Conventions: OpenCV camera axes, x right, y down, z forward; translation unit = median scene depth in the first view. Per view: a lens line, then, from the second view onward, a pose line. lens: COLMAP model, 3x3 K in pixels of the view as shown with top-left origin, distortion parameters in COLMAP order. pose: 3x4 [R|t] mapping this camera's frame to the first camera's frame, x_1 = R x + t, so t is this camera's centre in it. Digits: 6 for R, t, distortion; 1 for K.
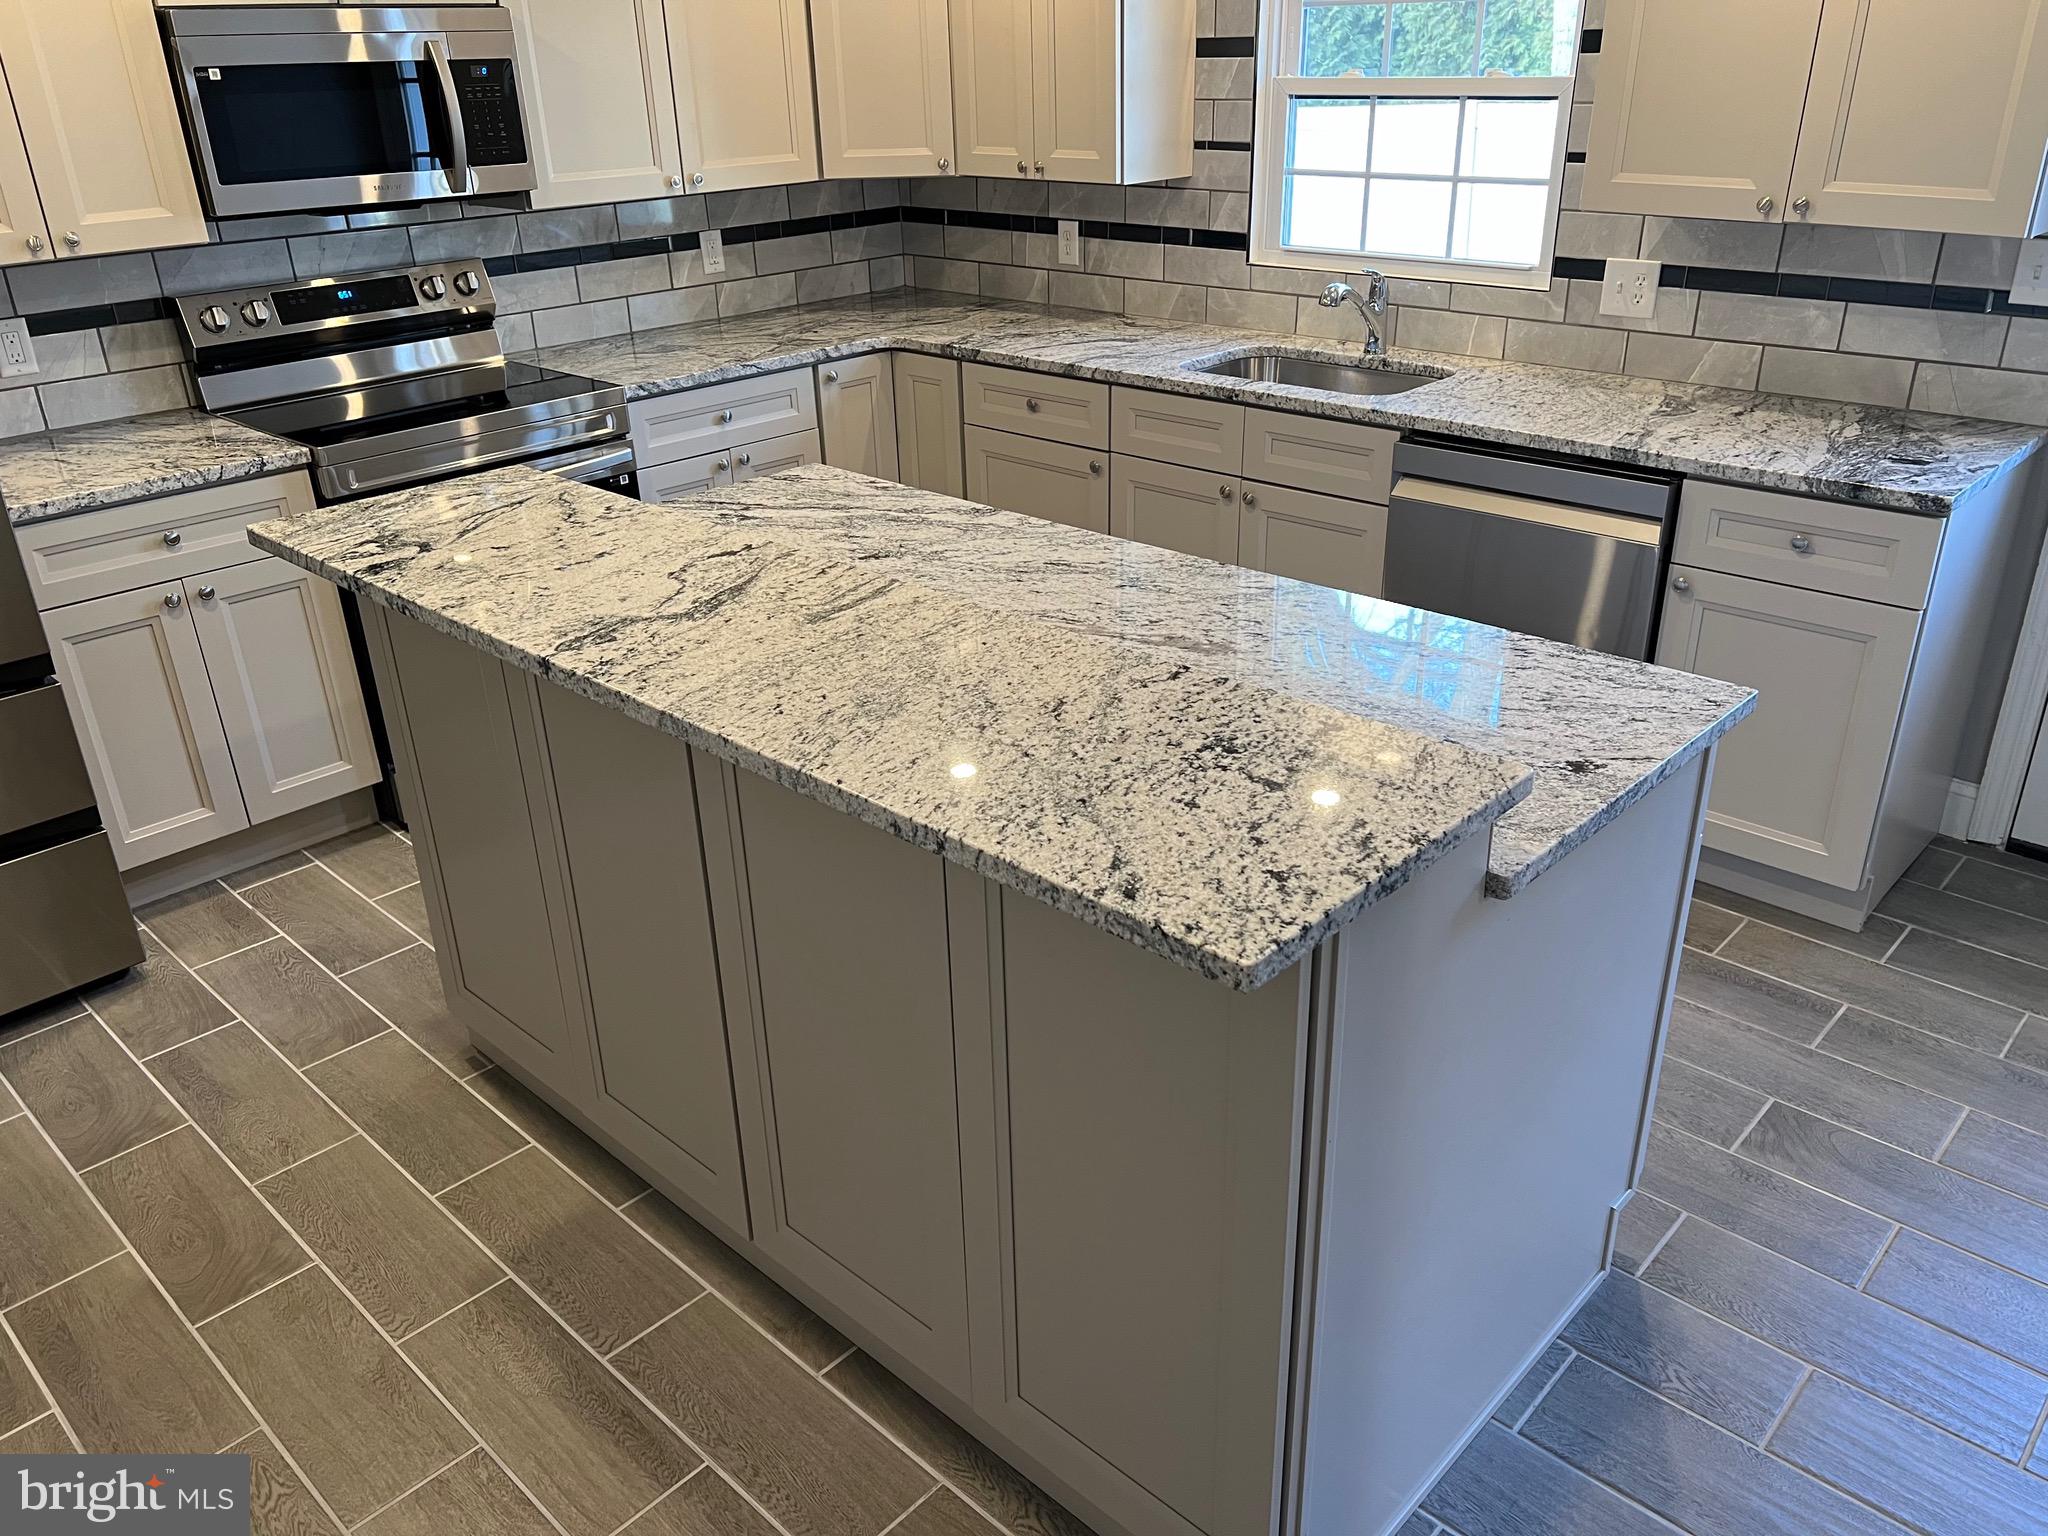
lens RADIAL K [[1541.9, 0, 1043.2], [0, 1541.9, 755.0], [0, 0, 1]] dist [0.080243, -0.108415]
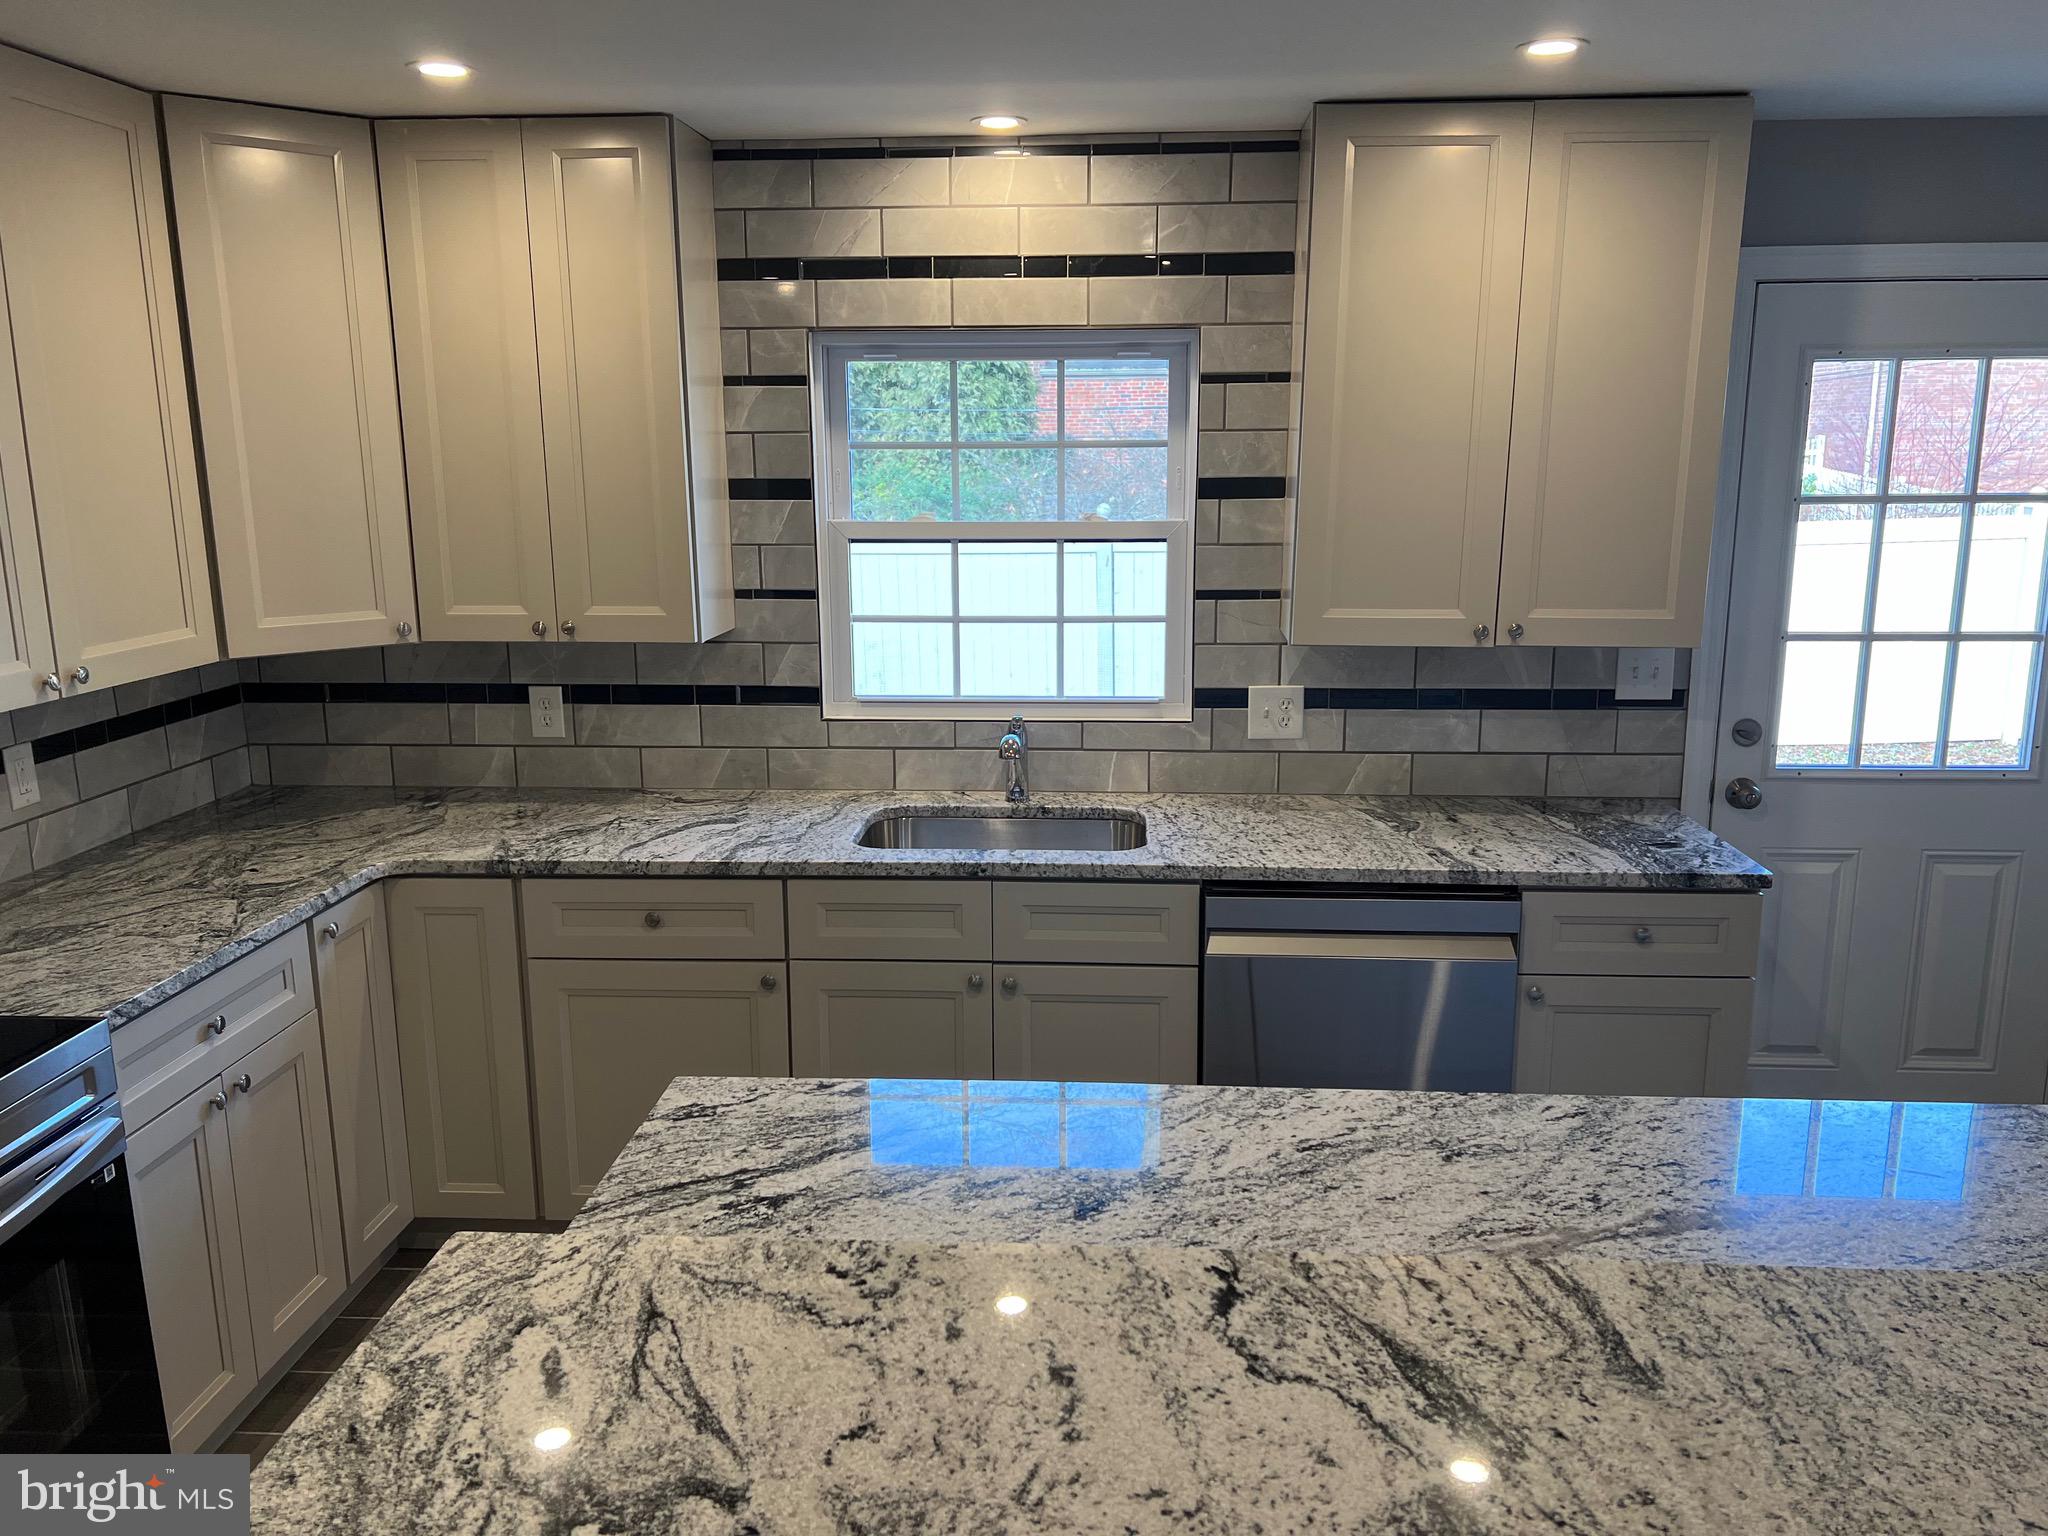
lens RADIAL K [[1534.6, 0, 1039.2], [0, 1534.6, 762.2], [0, 0, 1]] dist [0.074738, -0.112032]
pose [[0.770979, -0.110955, 0.627120, -0.448085], [0.258708, 0.954363, -0.149201, -0.188496], [-0.581946, 0.277272, 0.764499, 0.394778]]
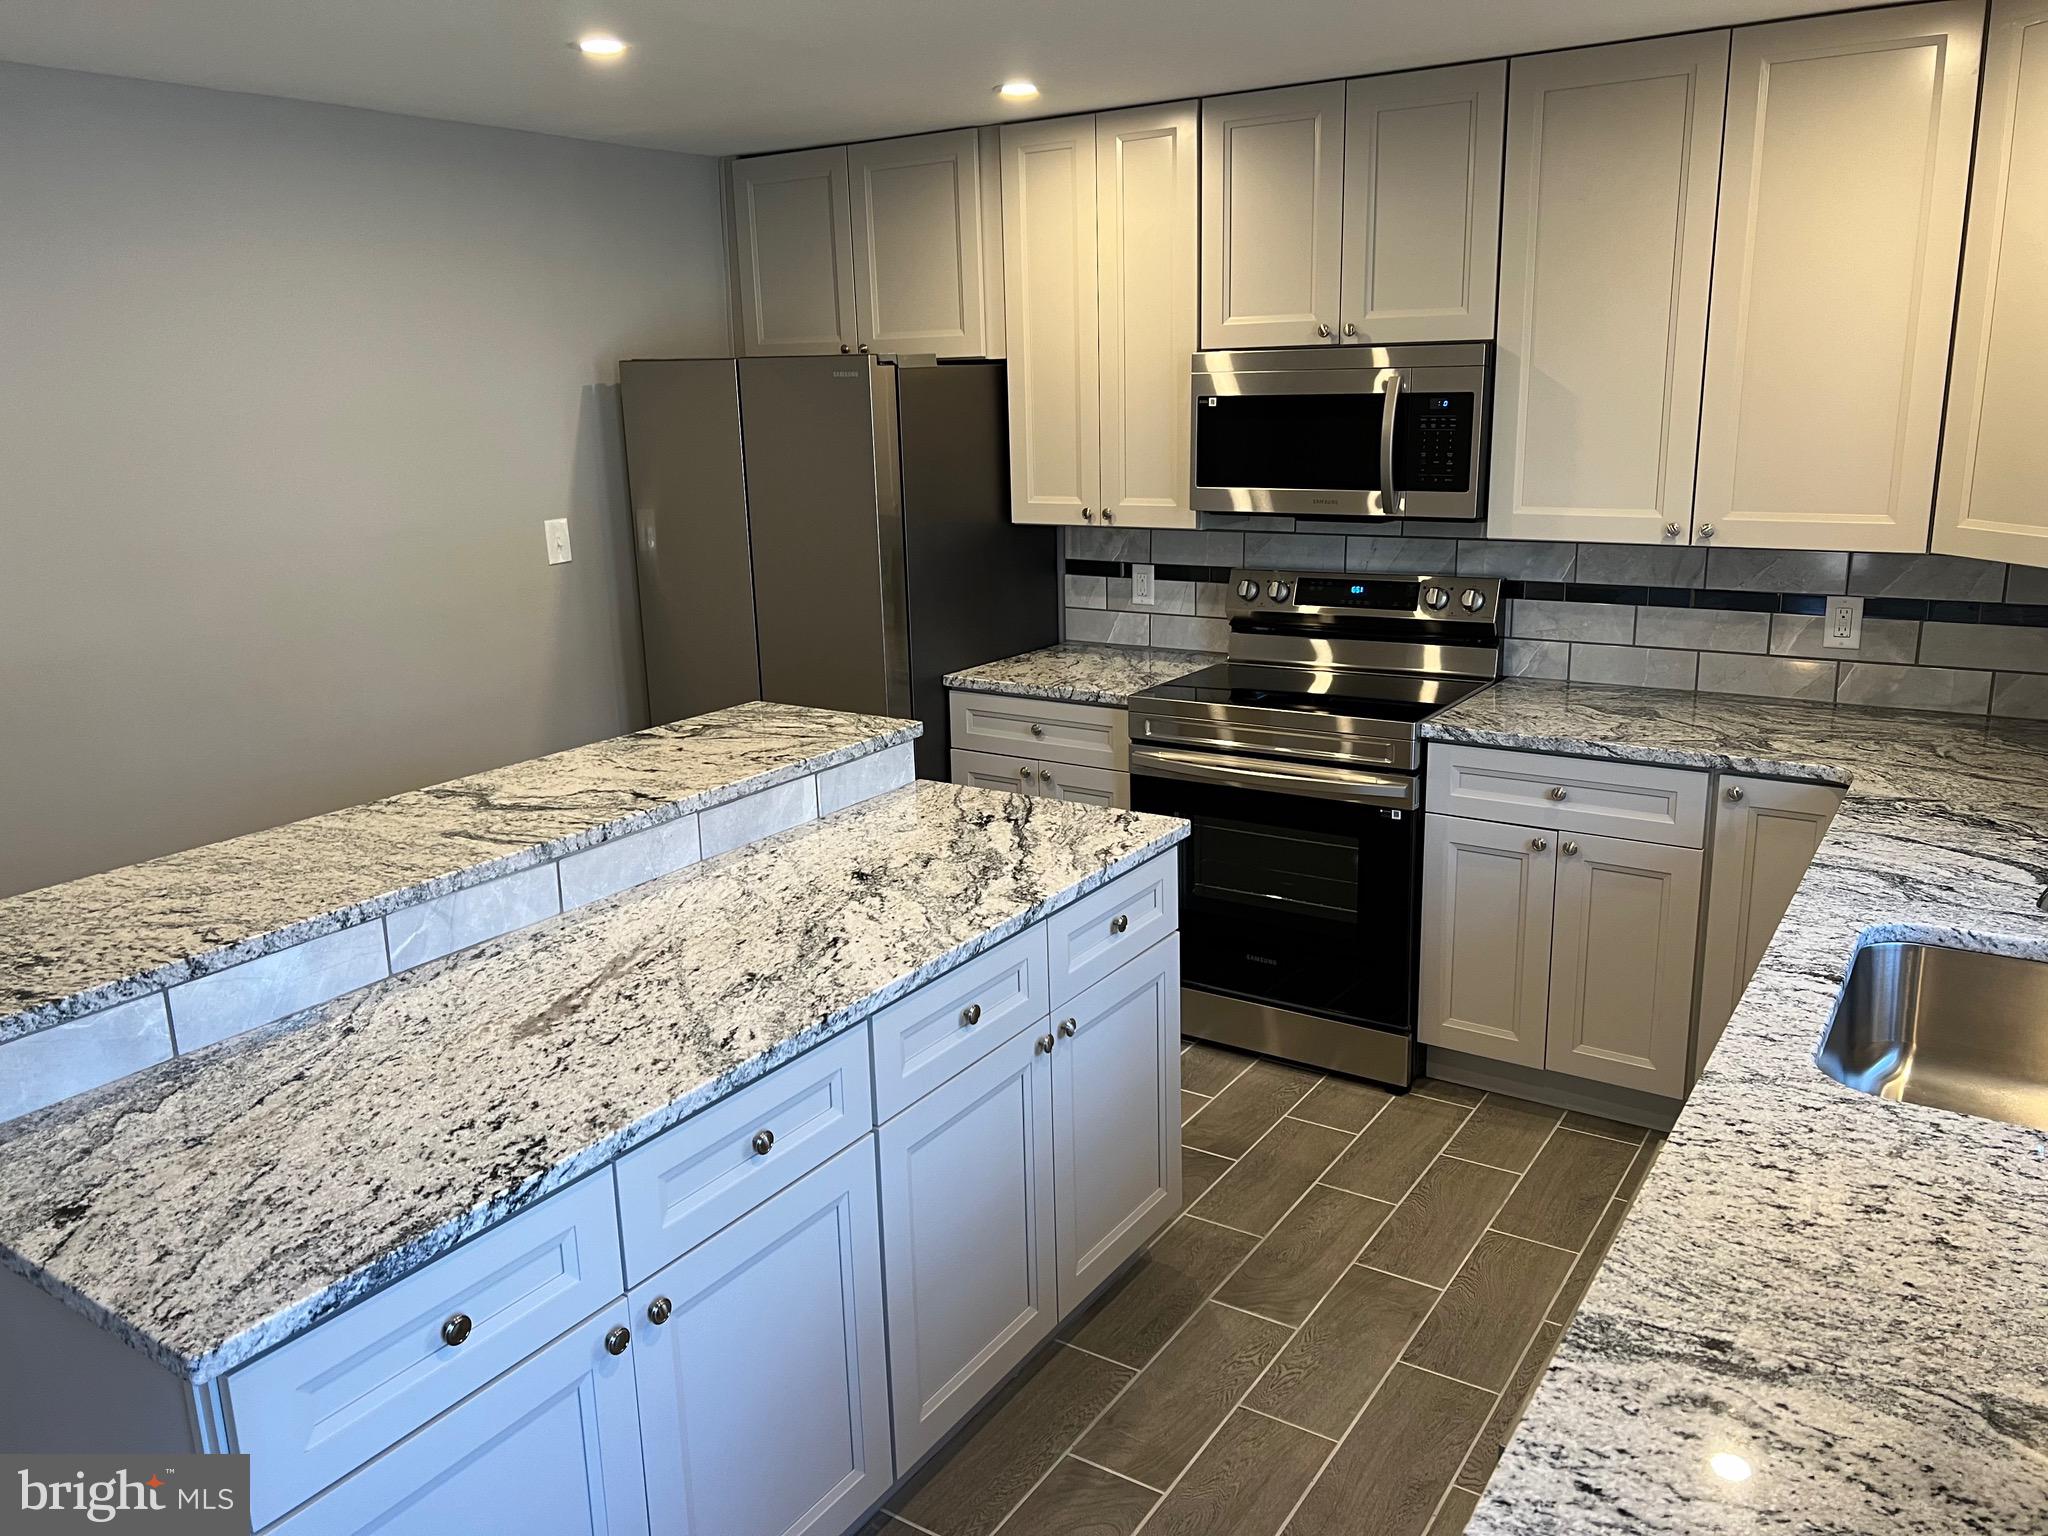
lens RADIAL K [[1538.3, 0, 1029.3], [0, 1538.3, 743.3], [0, 0, 1]] dist [0.050365, -0.062894]
pose [[0.166063, 0.248609, -0.954262, 0.732560], [-0.398808, 0.901962, 0.165582, -0.361410], [0.901873, 0.353070, 0.248930, 0.709164]]
